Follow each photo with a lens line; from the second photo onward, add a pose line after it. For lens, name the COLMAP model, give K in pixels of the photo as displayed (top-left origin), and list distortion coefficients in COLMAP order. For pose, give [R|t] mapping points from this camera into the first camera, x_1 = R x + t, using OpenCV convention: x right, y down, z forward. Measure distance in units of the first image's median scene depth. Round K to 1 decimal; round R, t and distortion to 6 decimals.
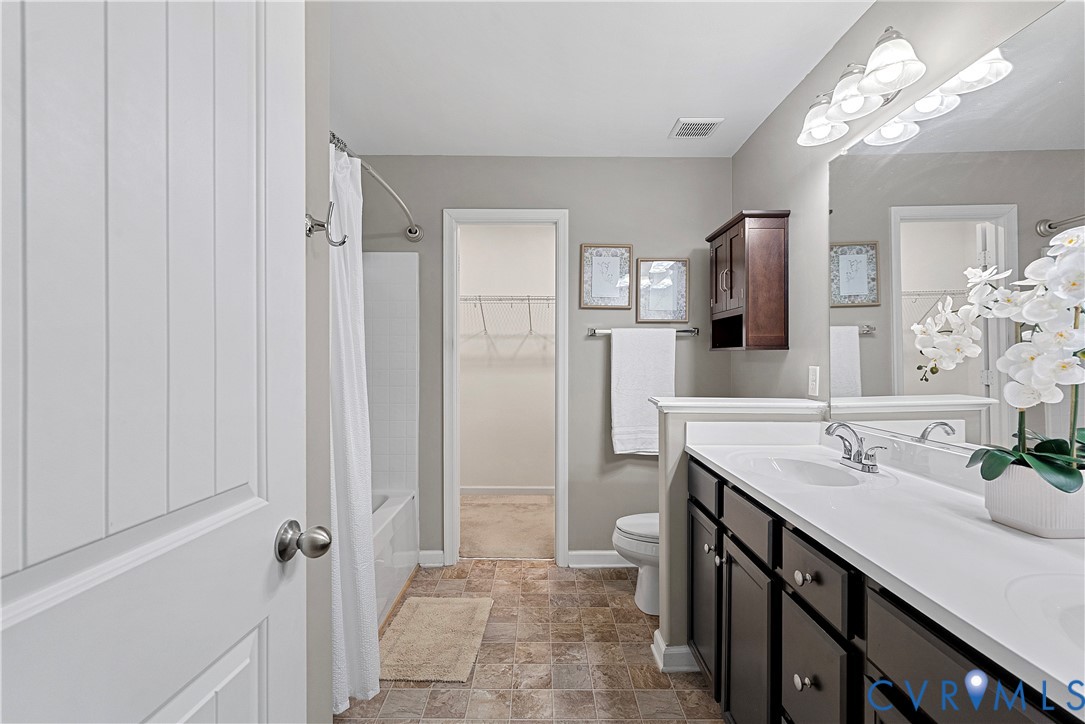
lens RADIAL K [[504.6, 0, 544.1], [0, 504.6, 359.0], [0, 0, 1]] dist [0.001678, 0.000158]
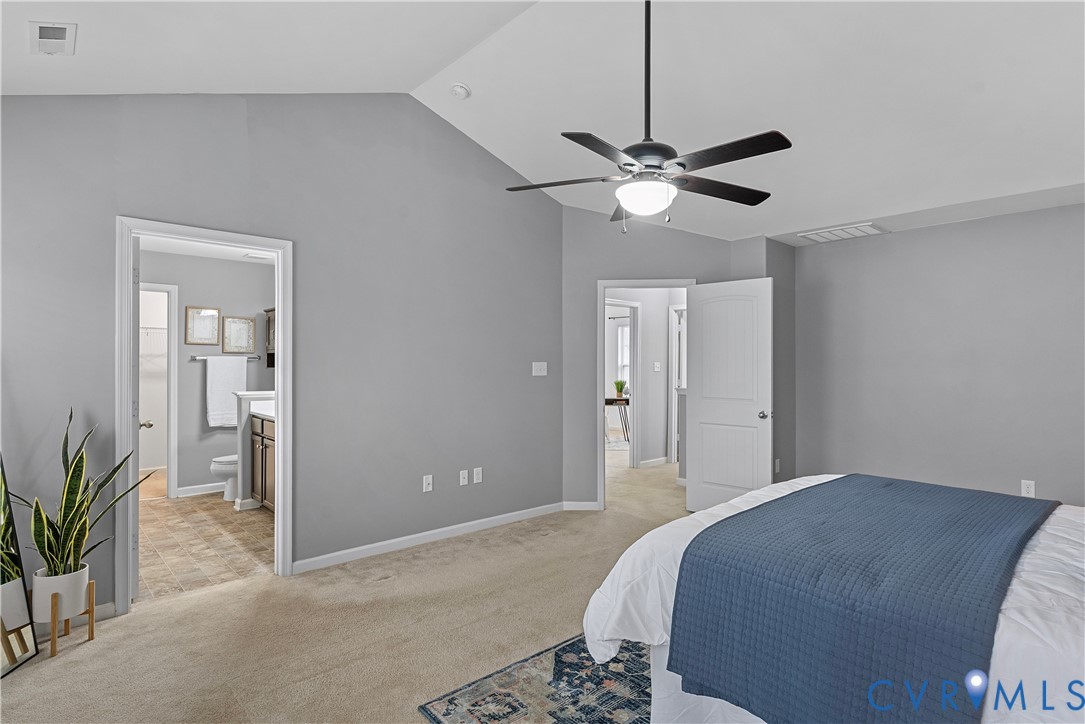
lens RADIAL K [[565.4, 0, 548.4], [0, 565.4, 361.6], [0, 0, 1]] dist [-0.005004, -0.000556]
pose [[0.742851, -0.001574, 0.669455, -0.297634], [0.000519, 0.999998, 0.001774, -0.044625], [-0.669457, -0.000970, 0.742850, -1.251282]]
